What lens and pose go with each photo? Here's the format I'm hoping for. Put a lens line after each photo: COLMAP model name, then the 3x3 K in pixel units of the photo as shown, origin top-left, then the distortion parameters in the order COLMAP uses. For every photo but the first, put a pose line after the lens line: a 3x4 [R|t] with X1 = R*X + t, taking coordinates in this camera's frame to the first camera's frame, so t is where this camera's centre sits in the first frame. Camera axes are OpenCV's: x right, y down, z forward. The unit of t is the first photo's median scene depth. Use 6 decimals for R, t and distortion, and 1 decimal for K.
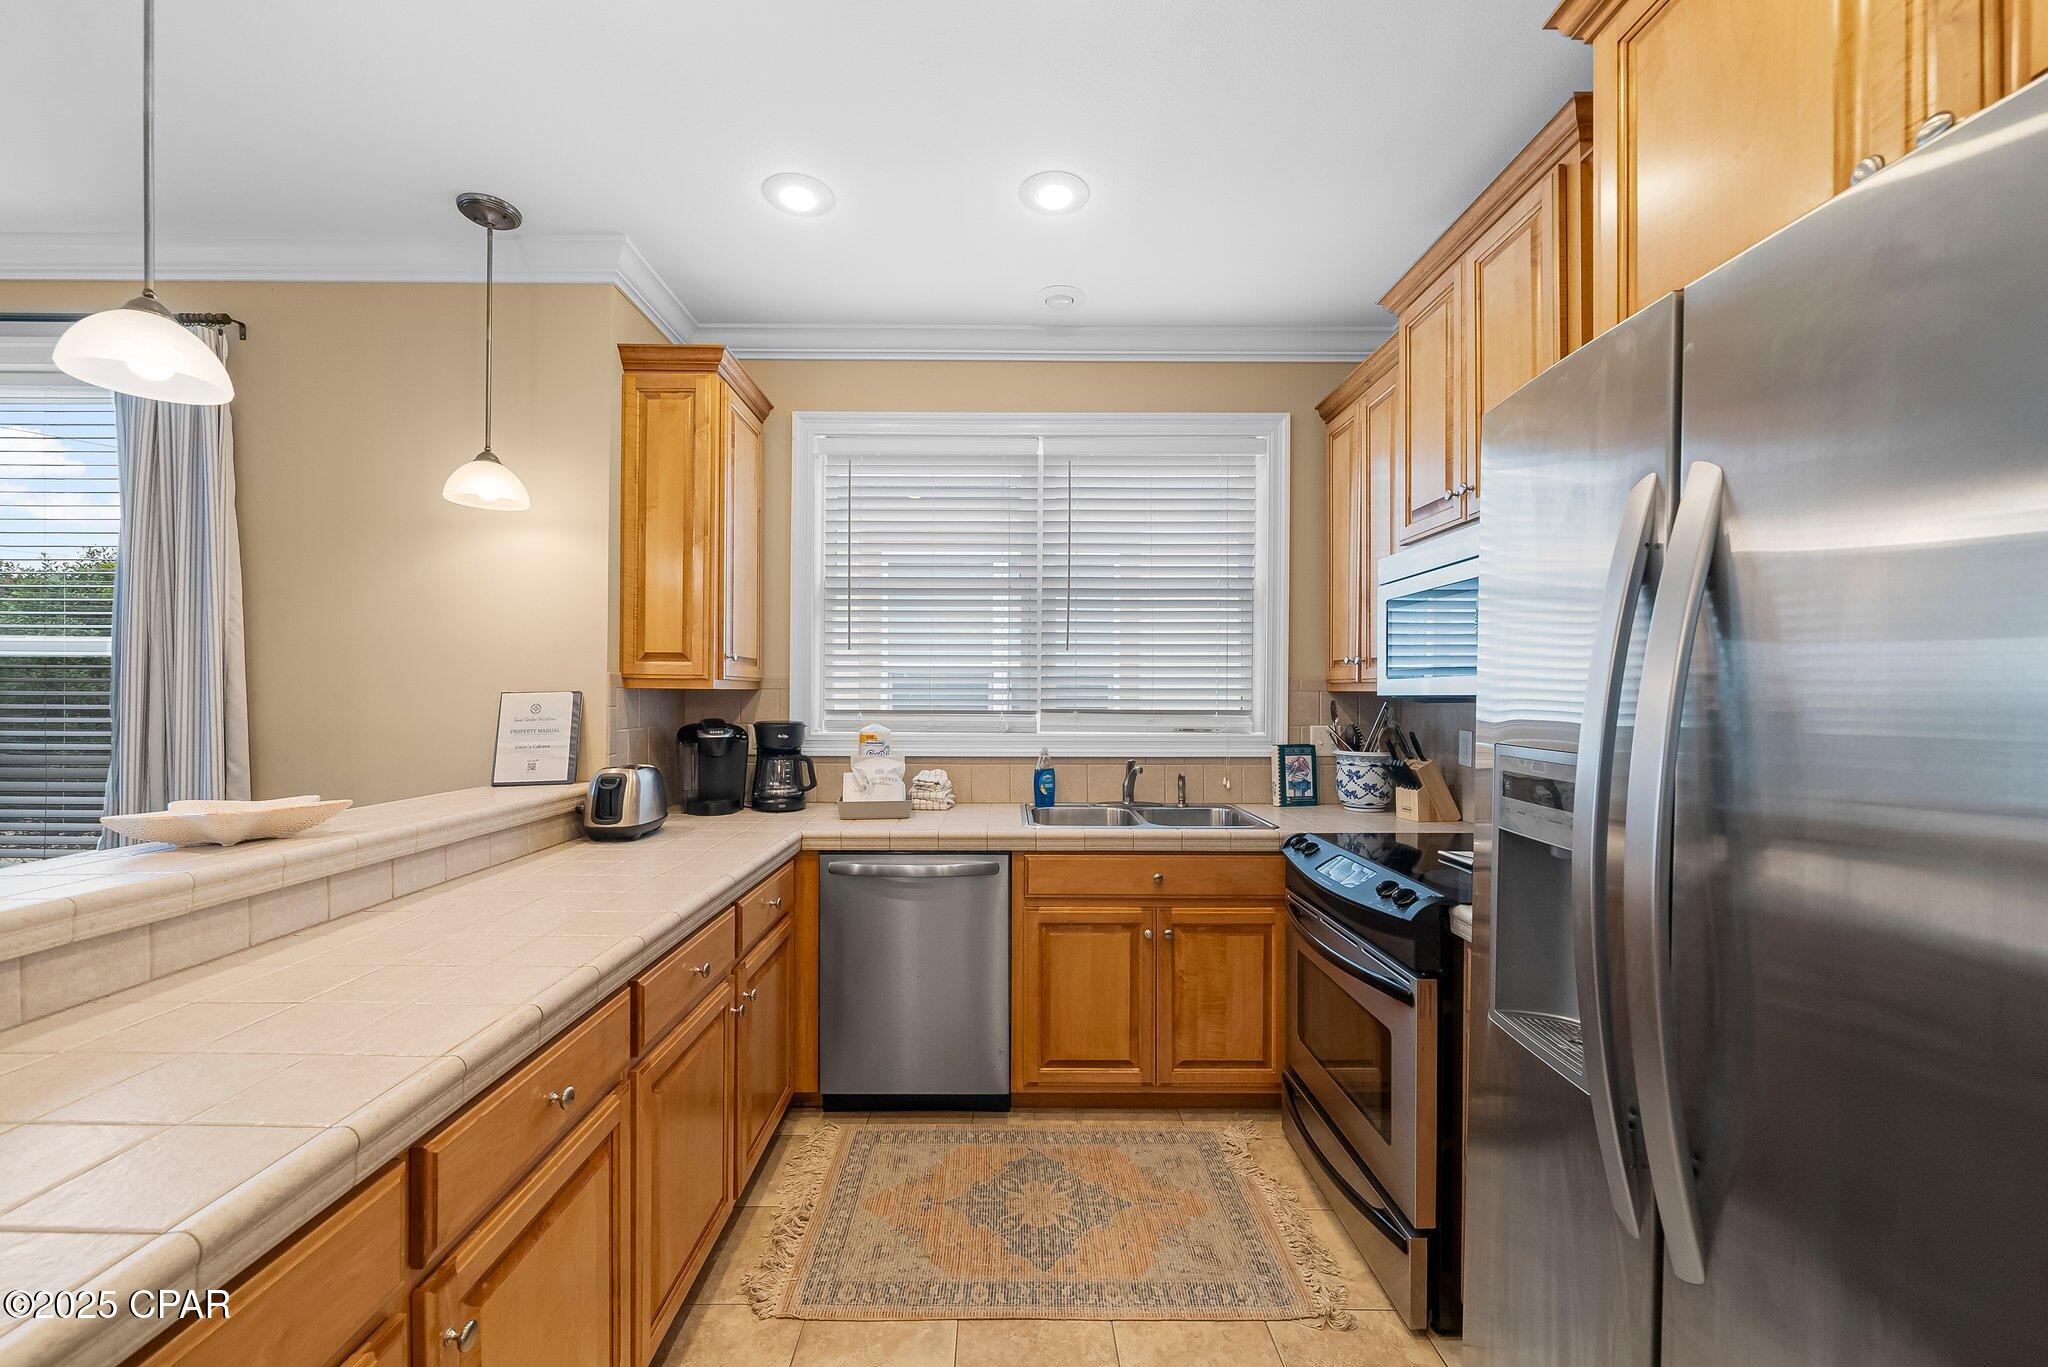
lens RADIAL K [[775.3, 0, 1037.3], [0, 775.3, 695.1], [0, 0, 1]] dist [-0.005774, 0.000087]
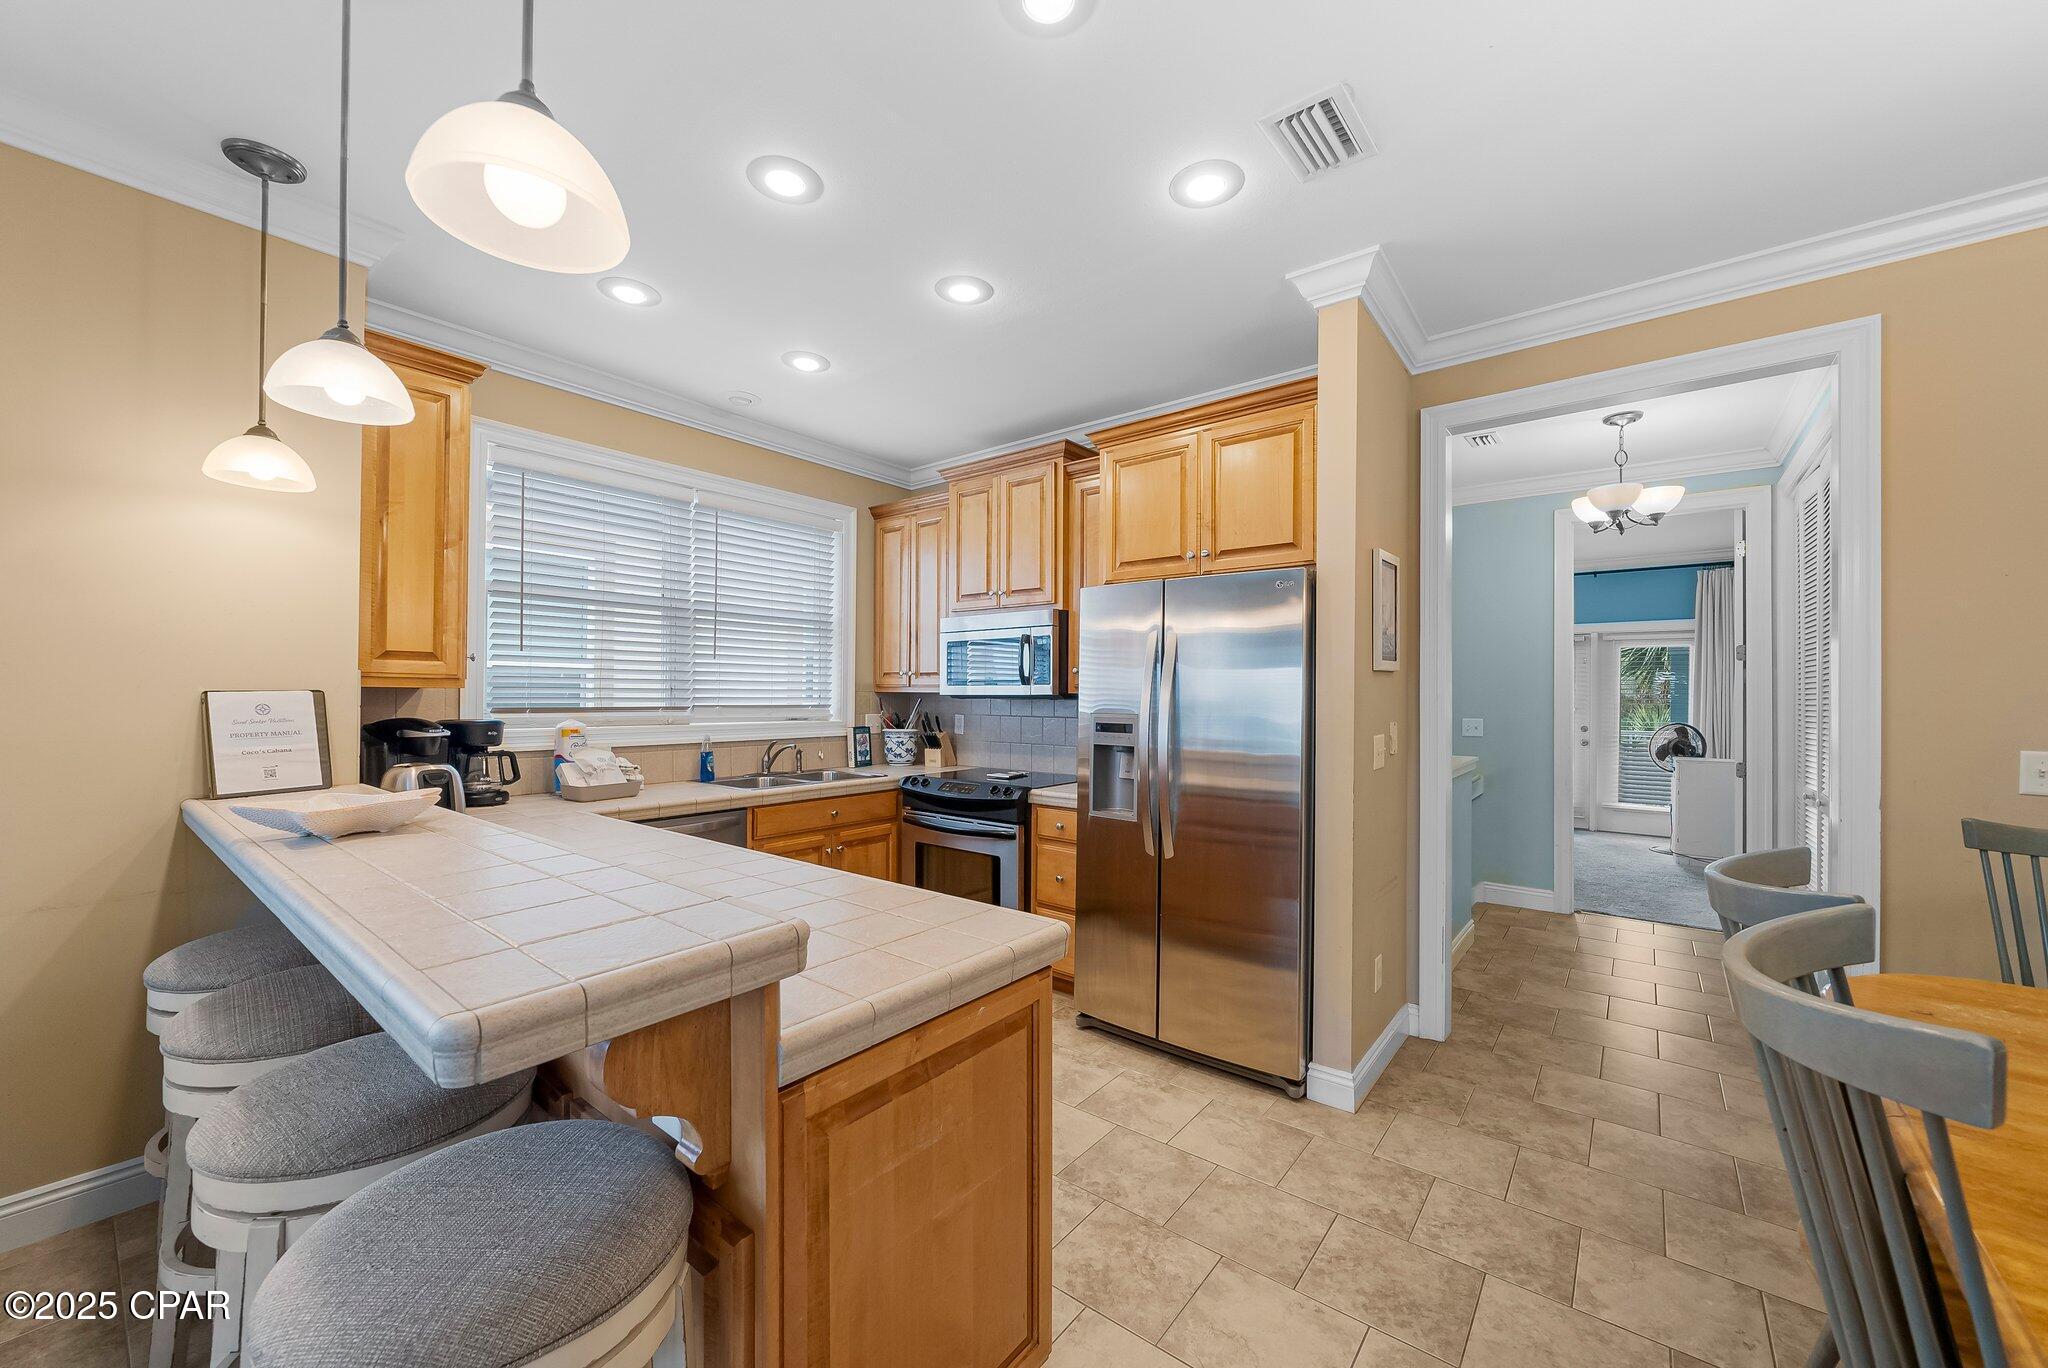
lens RADIAL K [[775.3, 0, 1009.7], [0, 775.3, 688.2], [0, 0, 1]] dist [-0.005774, 0.000087]
pose [[0.633410, 0.006257, 0.773791, -0.690668], [-0.002056, 0.999977, -0.006402, -0.002667], [-0.773814, 0.002464, 0.633409, -0.204281]]
